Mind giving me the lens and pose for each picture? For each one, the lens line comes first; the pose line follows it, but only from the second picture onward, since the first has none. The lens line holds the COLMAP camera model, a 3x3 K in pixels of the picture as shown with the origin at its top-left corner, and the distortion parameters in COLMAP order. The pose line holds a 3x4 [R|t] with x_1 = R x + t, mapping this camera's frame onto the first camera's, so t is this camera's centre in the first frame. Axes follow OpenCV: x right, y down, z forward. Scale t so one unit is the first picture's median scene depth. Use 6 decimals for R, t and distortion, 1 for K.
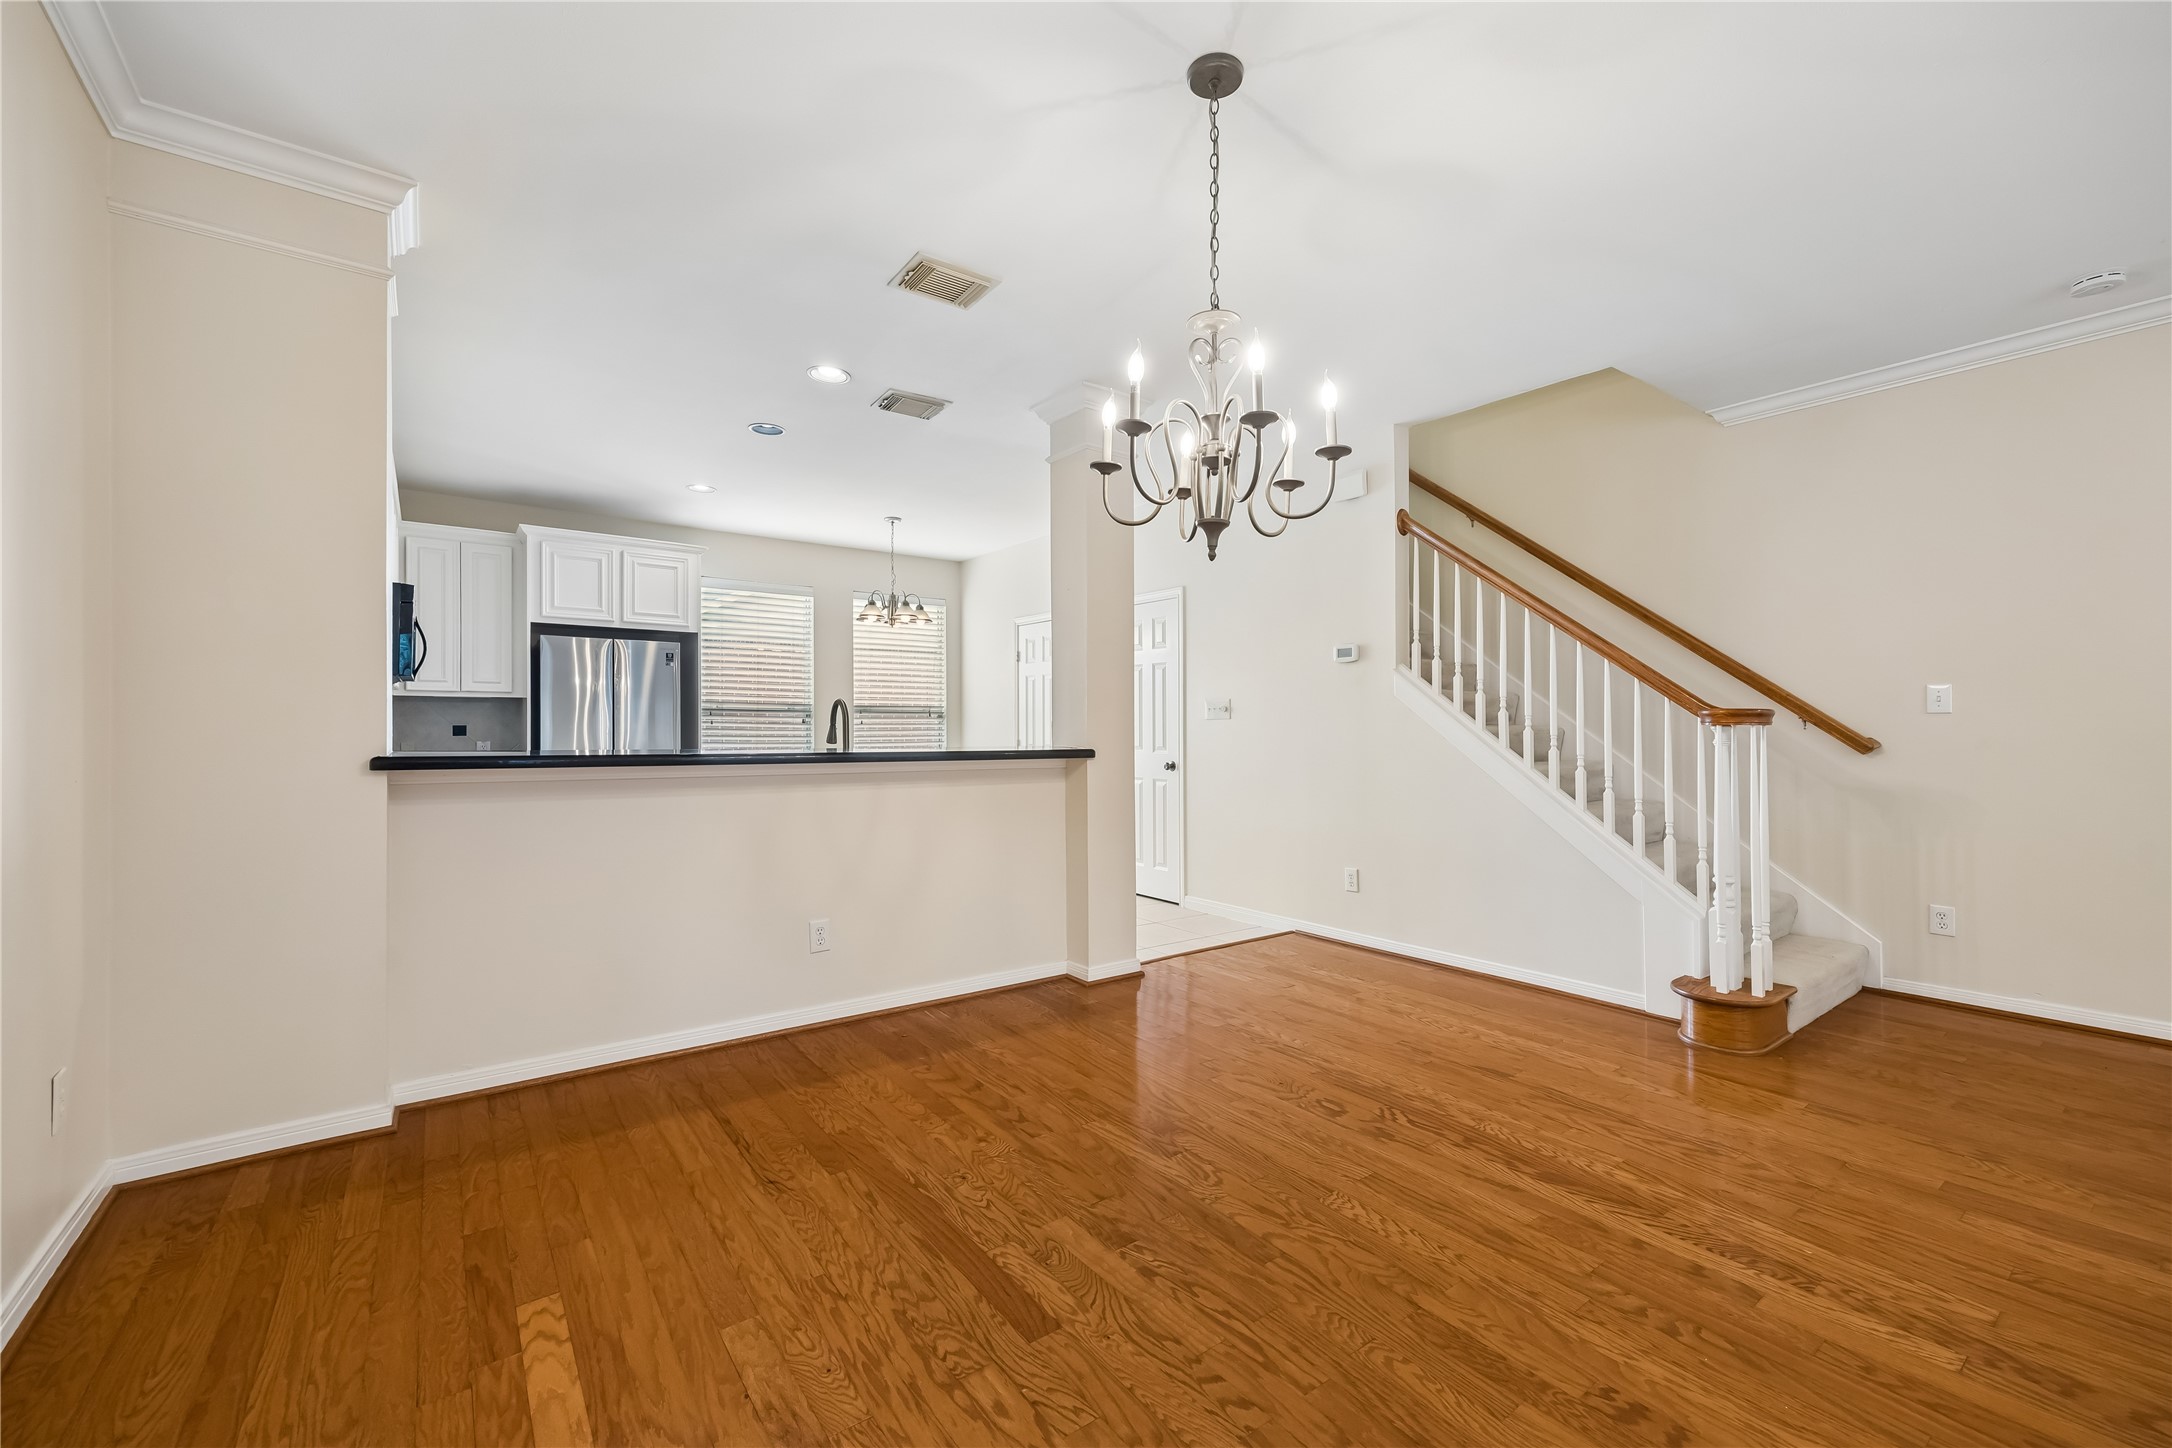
lens RADIAL K [[884.2, 0, 1100.9], [0, 884.2, 713.9], [0, 0, 1]] dist [0.013326, -0.000075]
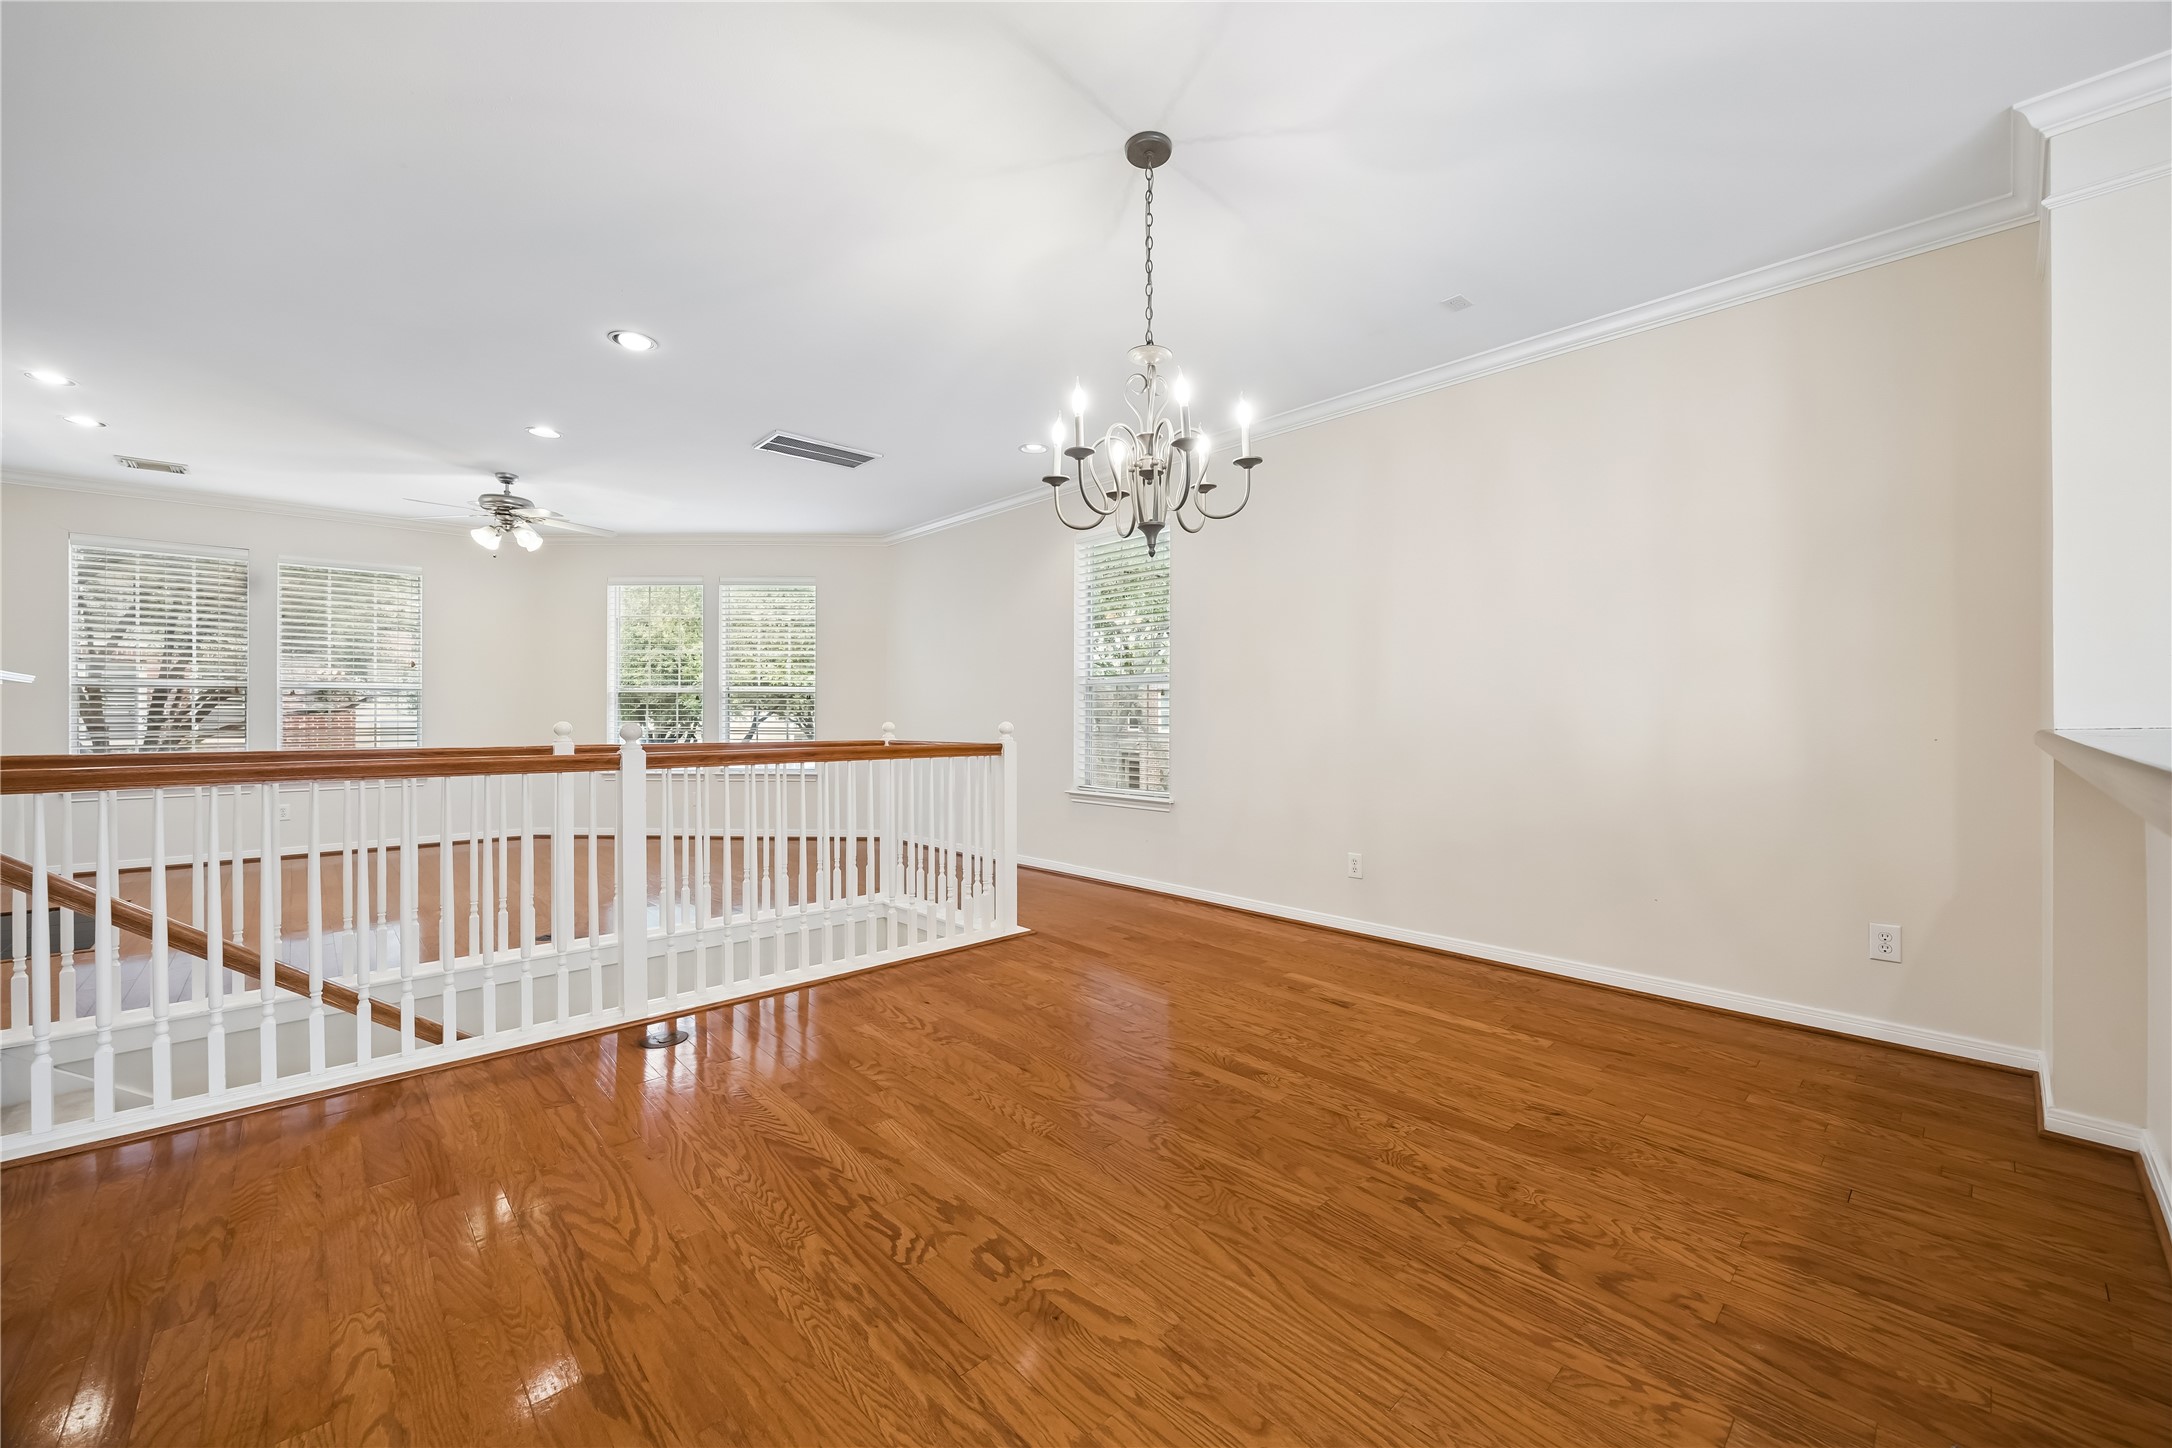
lens RADIAL K [[842.8, 0, 1108.0], [0, 842.8, 716.7], [0, 0, 1]] dist [-0.000584, -0.000155]
pose [[-0.993058, -0.002254, -0.117604, 0.276459], [0.000135, 0.999794, -0.020303, 0.055101], [0.117626, -0.020178, -0.992853, 1.821970]]
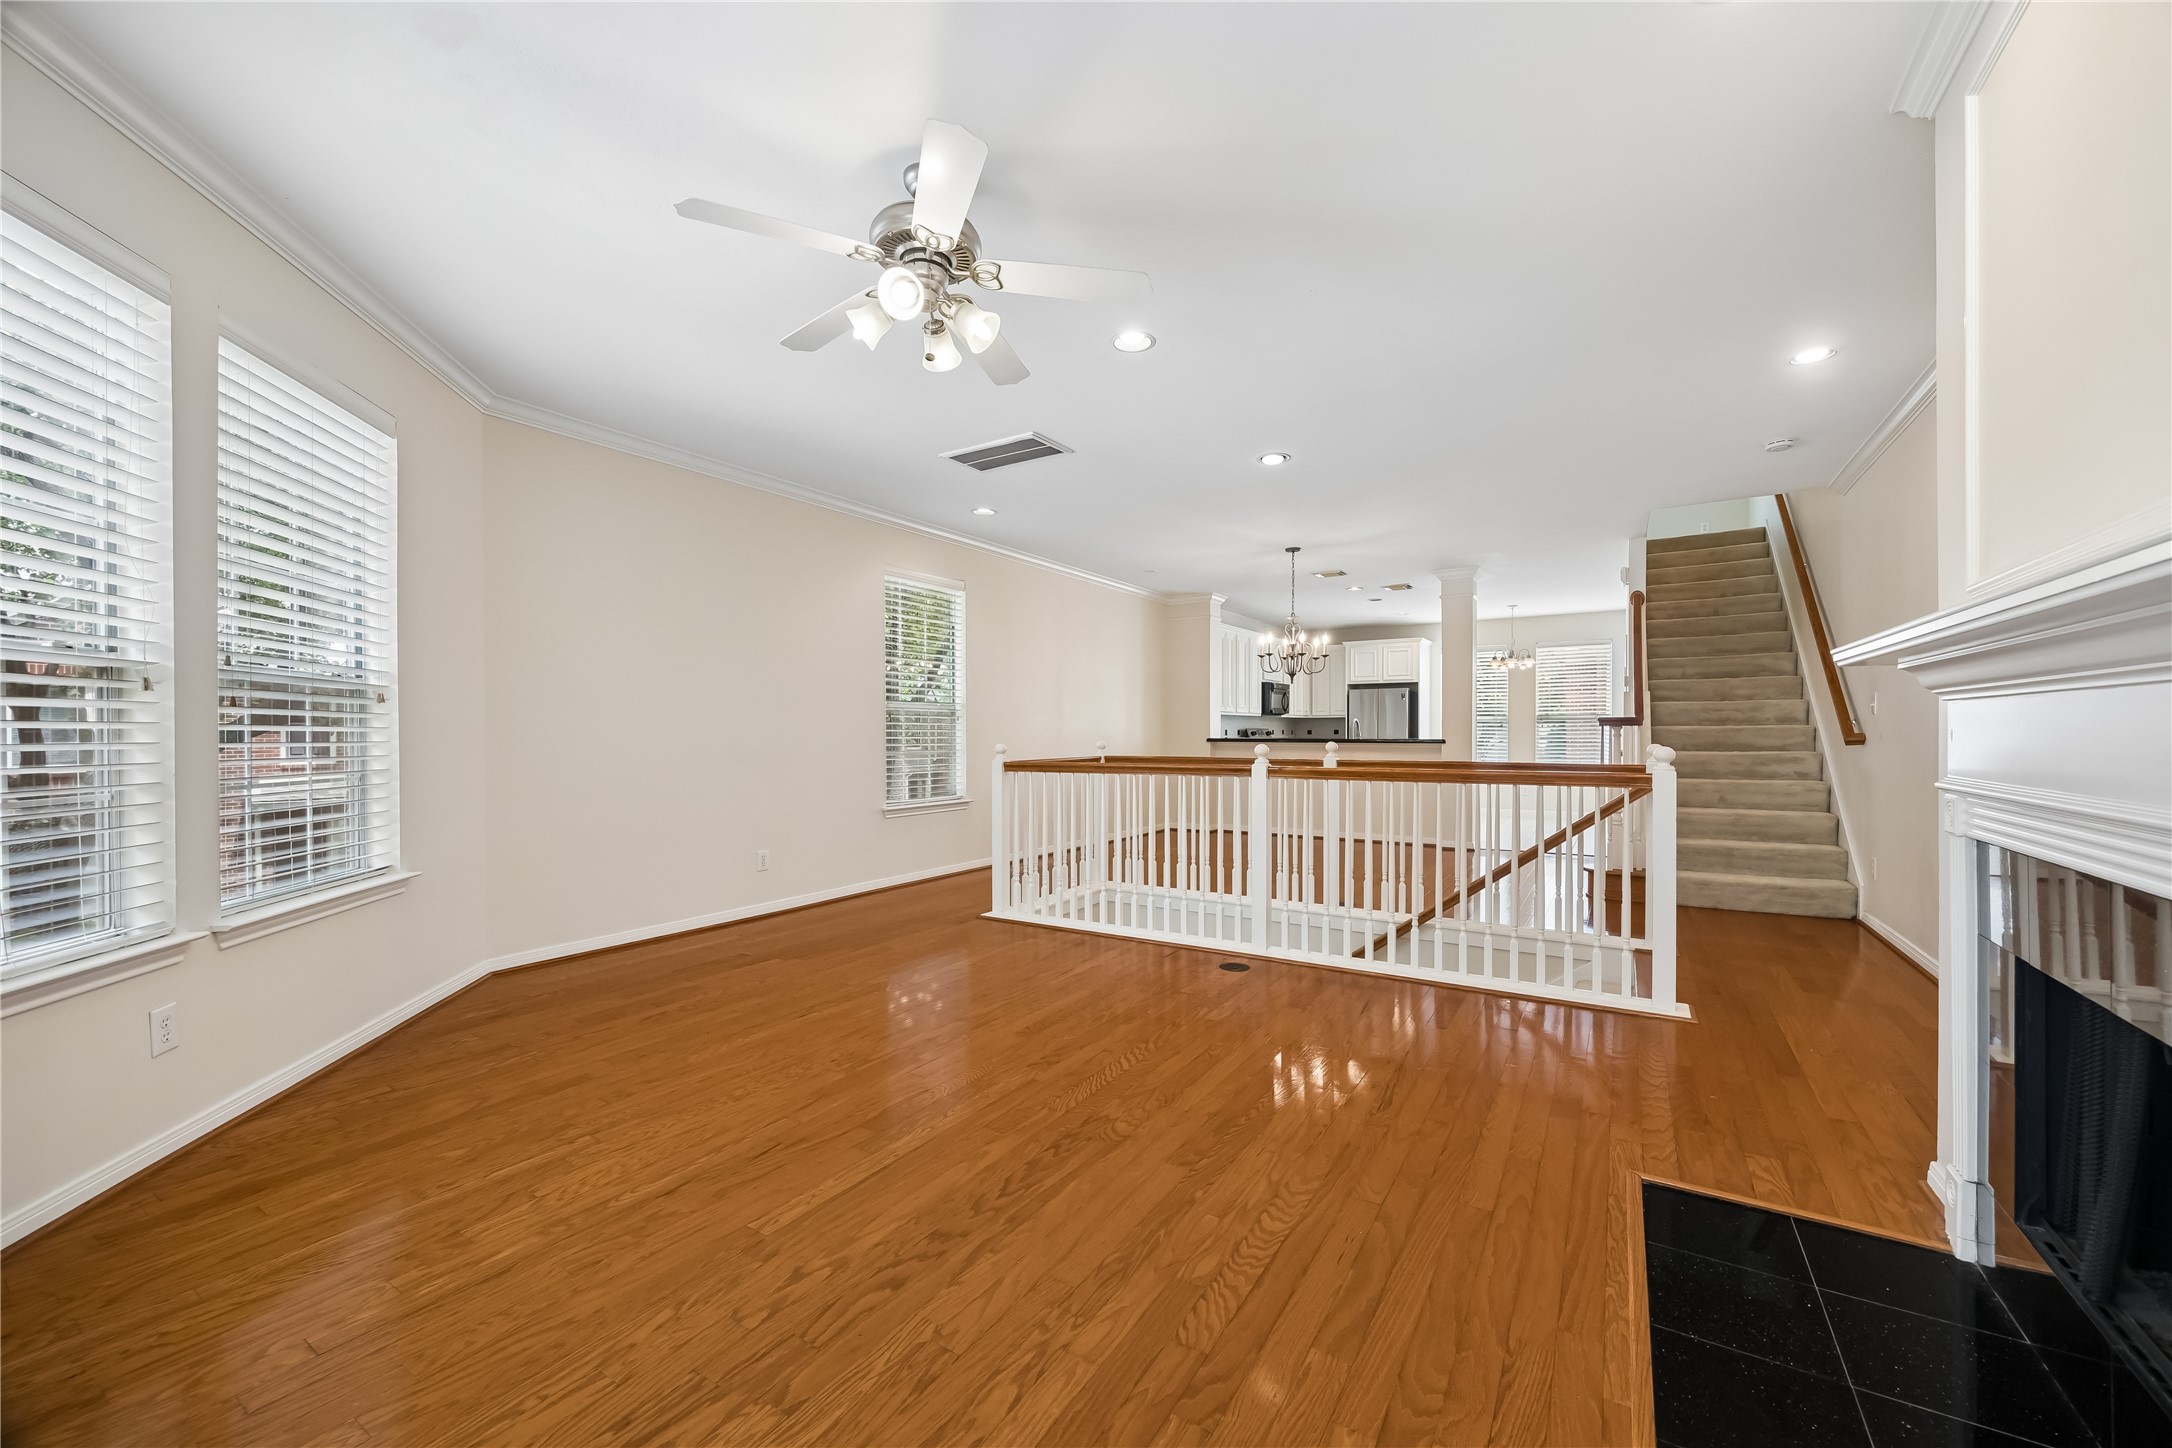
lens RADIAL K [[842.8, 0, 1108.0], [0, 842.8, 716.7], [0, 0, 1]] dist [-0.000584, -0.000155]
pose [[0.365105, -0.022783, -0.930687, 2.625201], [0.022385, 0.999626, -0.015689, -0.001474], [0.930697, -0.015105, 0.365479, -0.822324]]
